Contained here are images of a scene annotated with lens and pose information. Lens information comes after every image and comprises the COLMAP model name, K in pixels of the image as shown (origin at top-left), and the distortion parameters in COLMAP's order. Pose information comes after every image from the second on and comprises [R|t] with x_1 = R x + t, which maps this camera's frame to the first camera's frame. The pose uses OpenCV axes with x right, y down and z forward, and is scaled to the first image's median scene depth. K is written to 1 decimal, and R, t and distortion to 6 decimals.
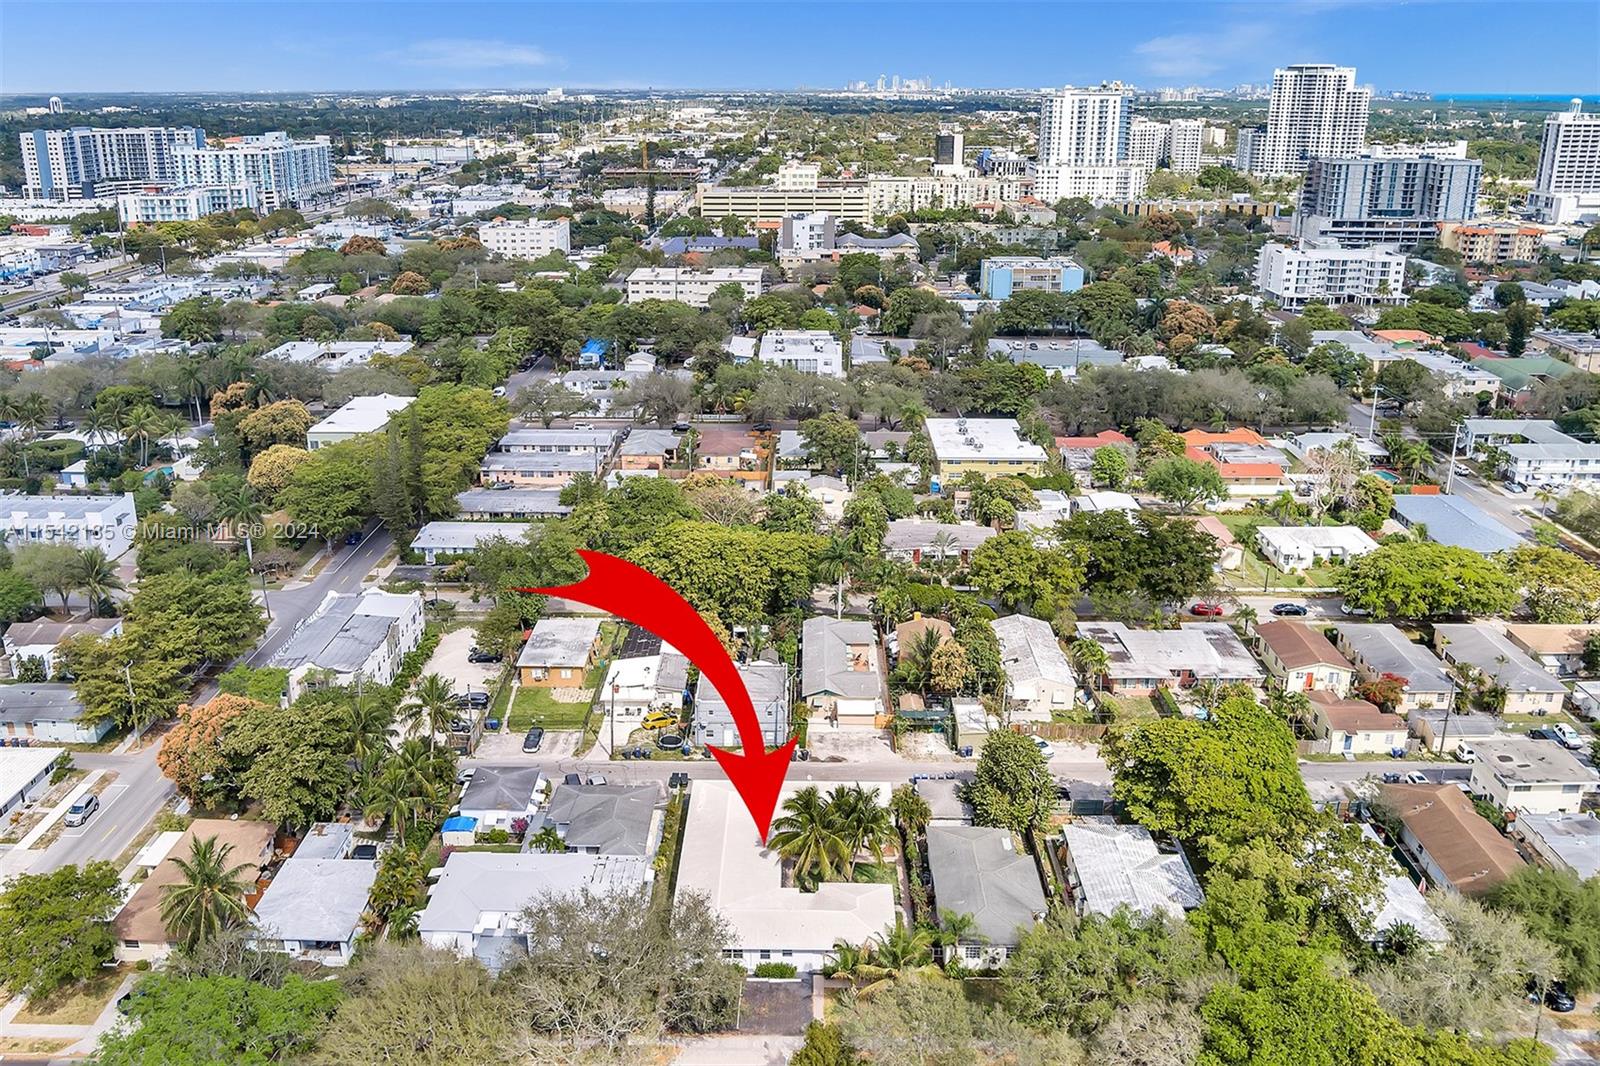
lens RADIAL K [[1270.6, 0, 832.0], [0, 1270.6, 525.4], [0, 0, 1]] dist [-0.064929, 0.004004]
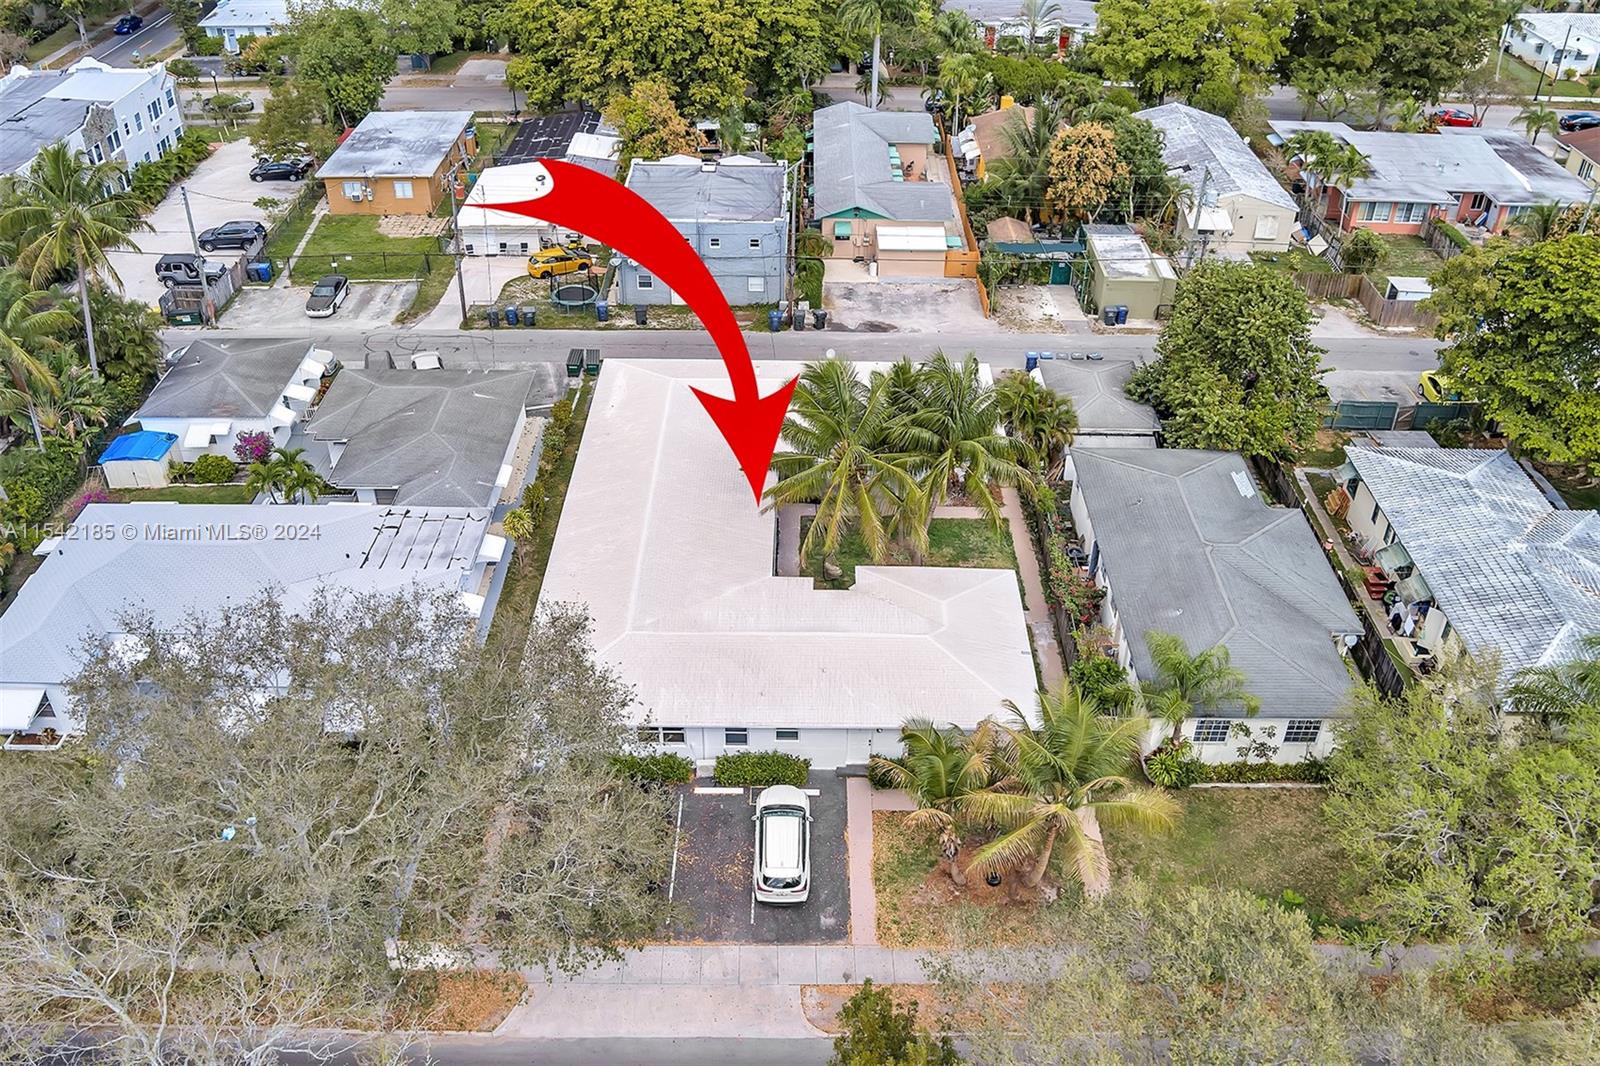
lens RADIAL K [[1335.2, 0, 834.1], [0, 1335.2, 538.0], [0, 0, 1]] dist [-0.083224, -0.011907]
pose [[0.999991, 0.002943, -0.003045, -0.012777], [-0.001924, 0.956310, 0.292348, 0.099630], [0.003772, -0.292340, 0.956307, 0.409881]]
